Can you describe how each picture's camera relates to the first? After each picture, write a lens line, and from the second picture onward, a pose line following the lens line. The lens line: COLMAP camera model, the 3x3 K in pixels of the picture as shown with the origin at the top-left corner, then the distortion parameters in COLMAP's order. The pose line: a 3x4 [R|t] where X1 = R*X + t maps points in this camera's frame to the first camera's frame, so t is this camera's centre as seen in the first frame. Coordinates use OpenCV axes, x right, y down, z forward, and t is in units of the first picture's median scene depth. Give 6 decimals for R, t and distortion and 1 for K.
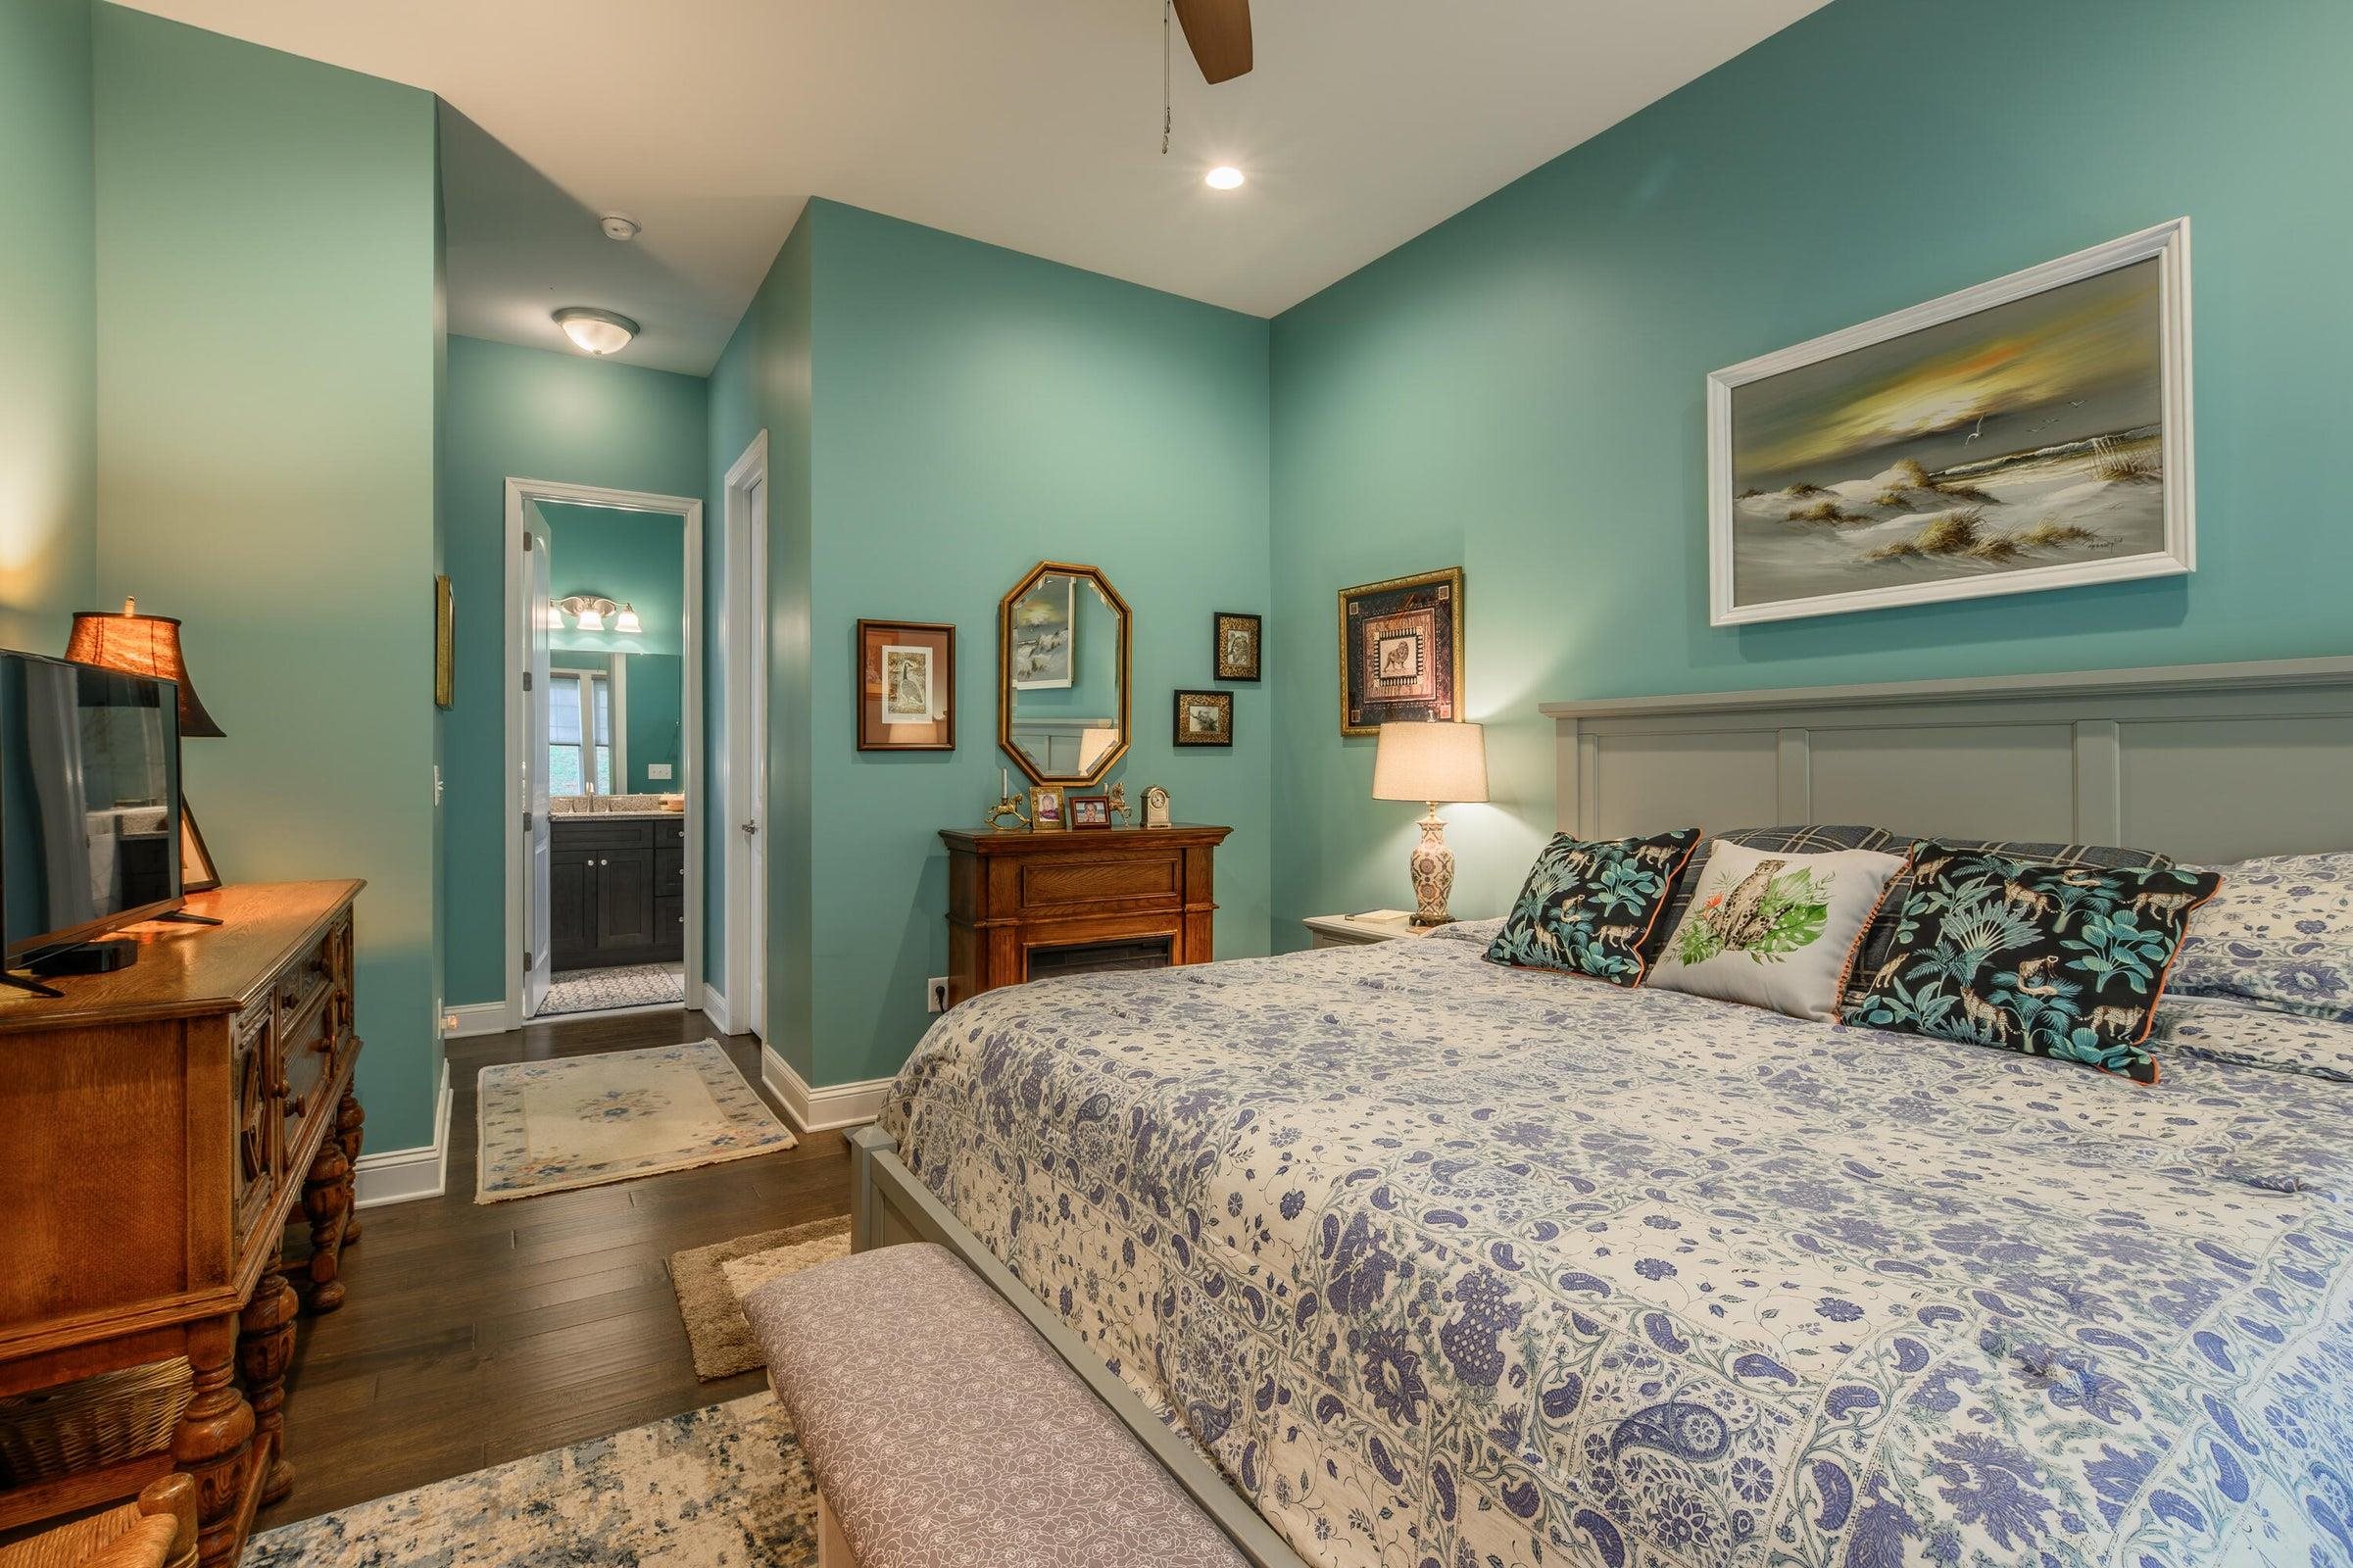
lens RADIAL K [[1105.0, 0, 1172.6], [0, 1105.0, 766.2], [0, 0, 1]] dist [-0.000259, -0.000222]
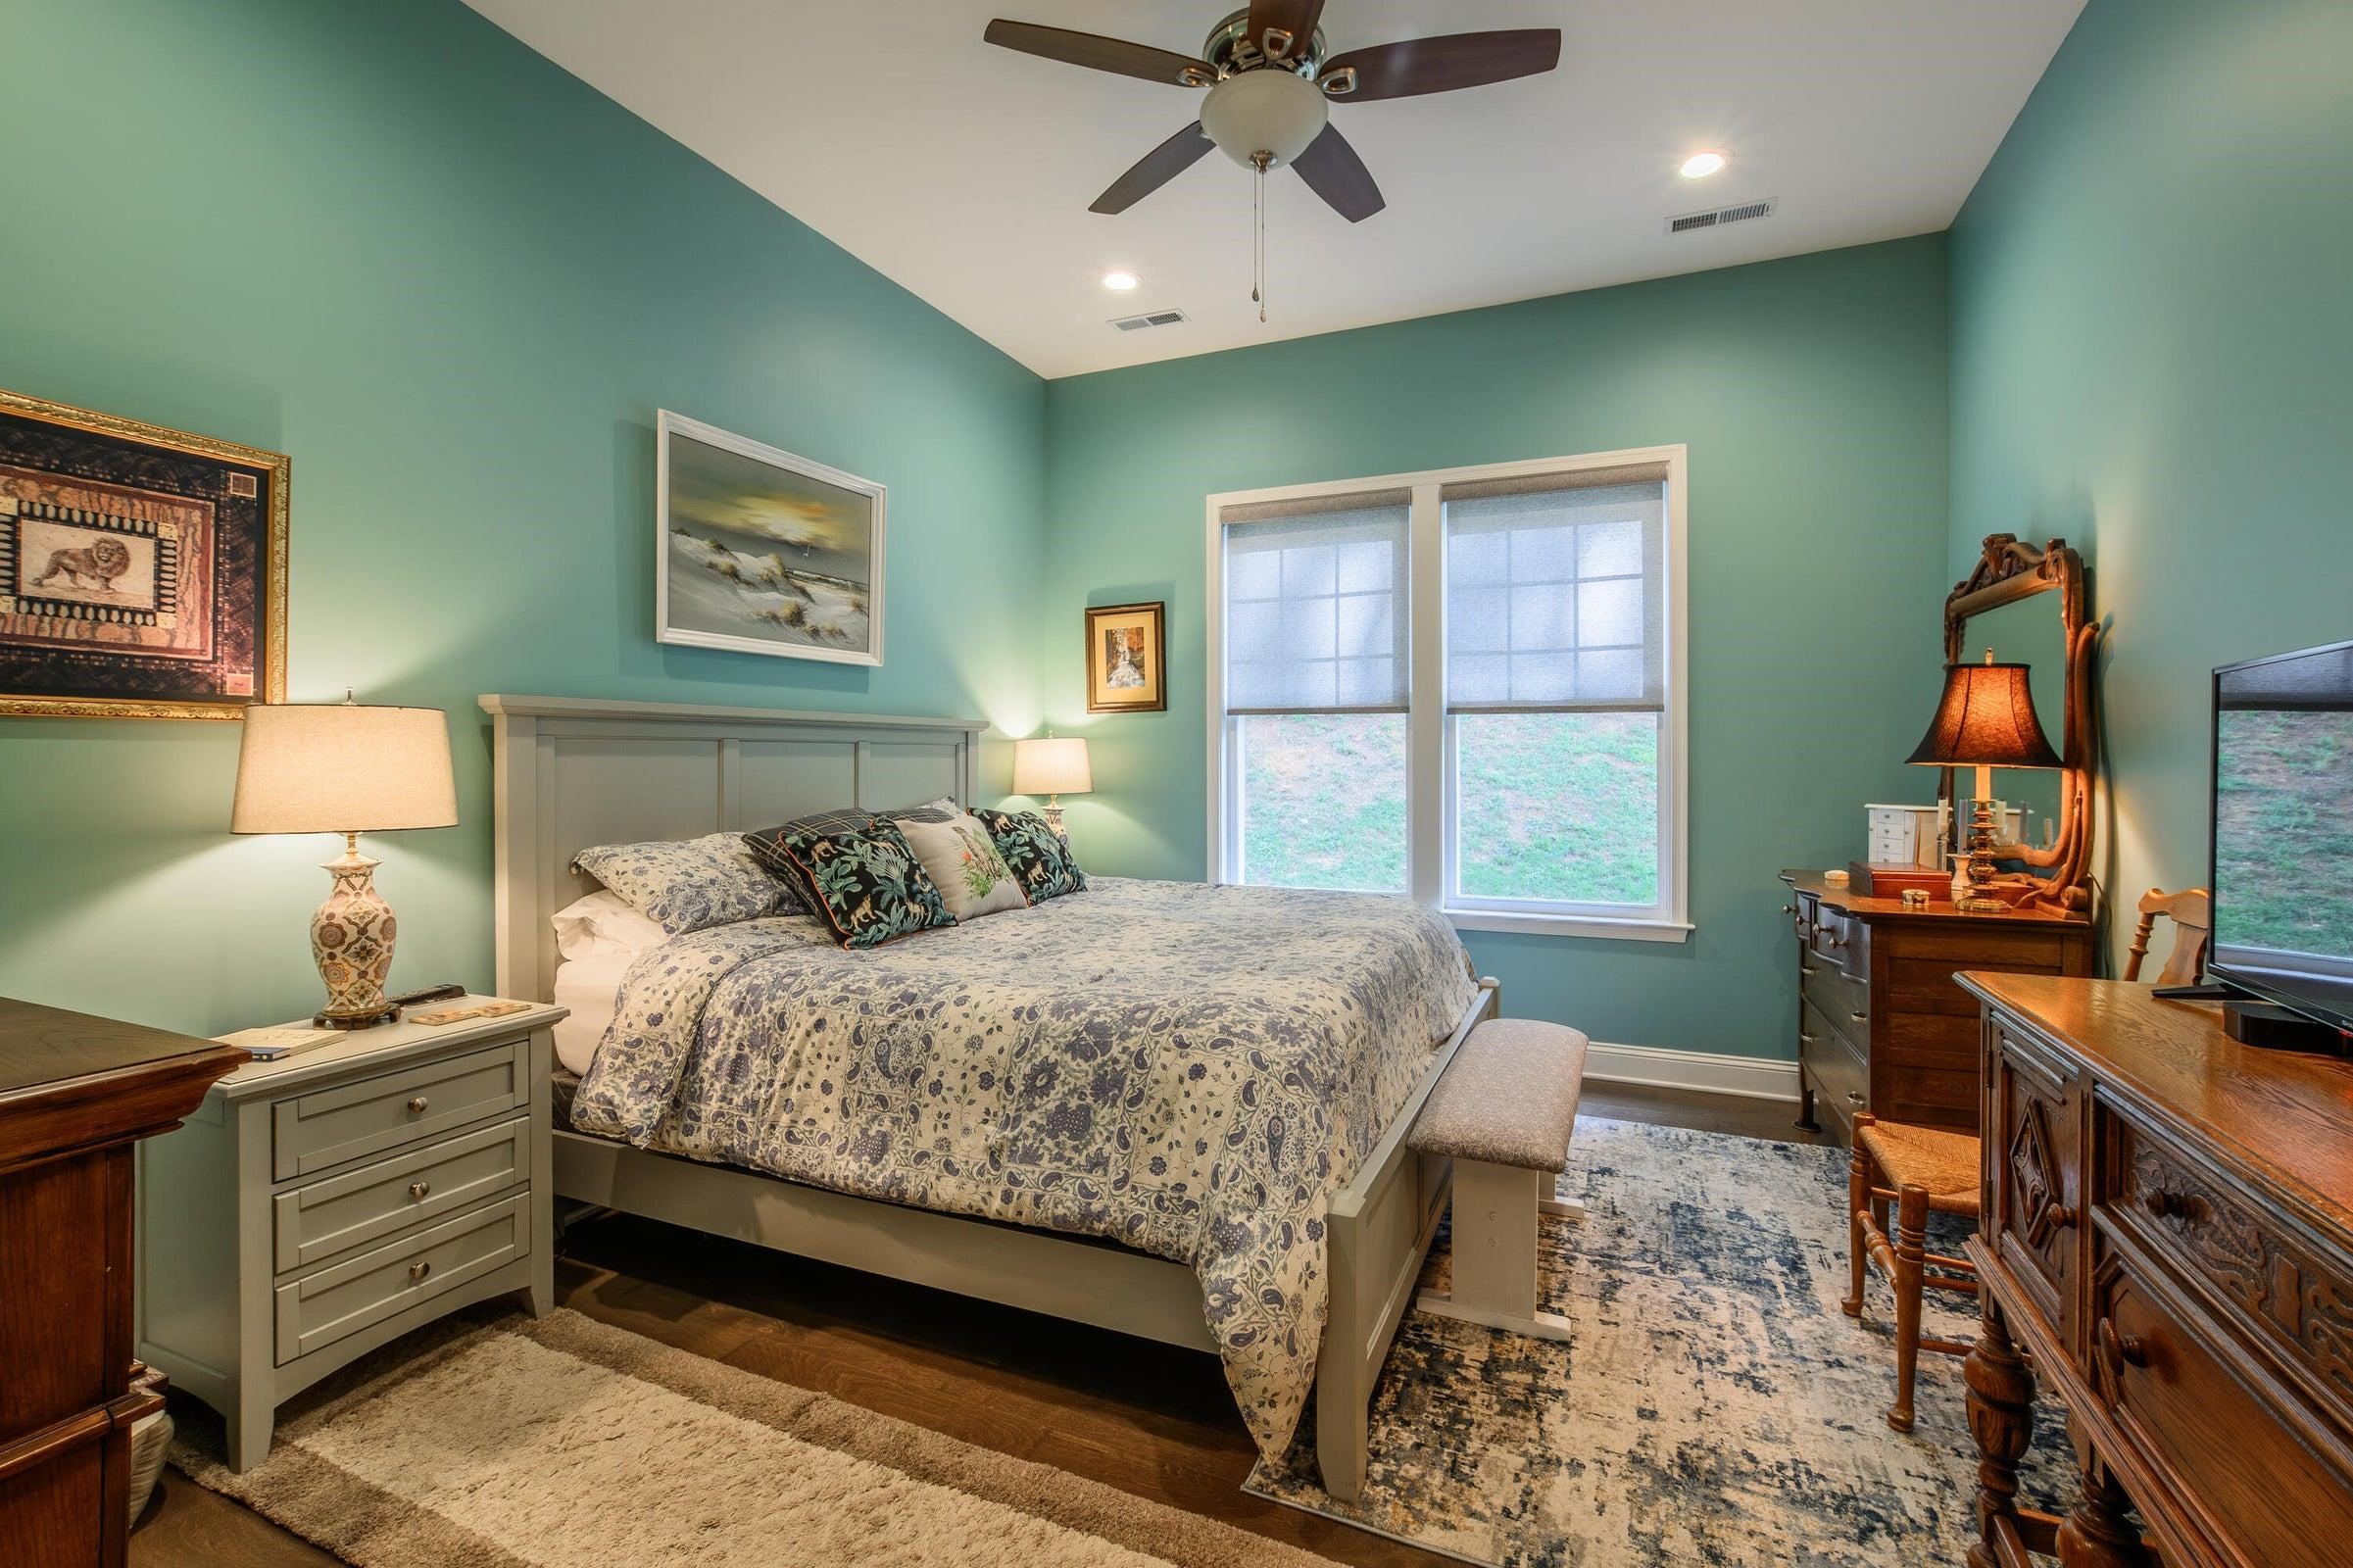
lens RADIAL K [[1049.8, 0, 1168.7], [0, 1049.8, 768.2], [0, 0, 1]] dist [-0.014813, 0.002959]
pose [[-0.561470, -0.006166, 0.827474, -0.741635], [0.004164, 0.999939, 0.010277, -0.011829], [-0.827487, 0.009216, -0.561410, 1.336932]]
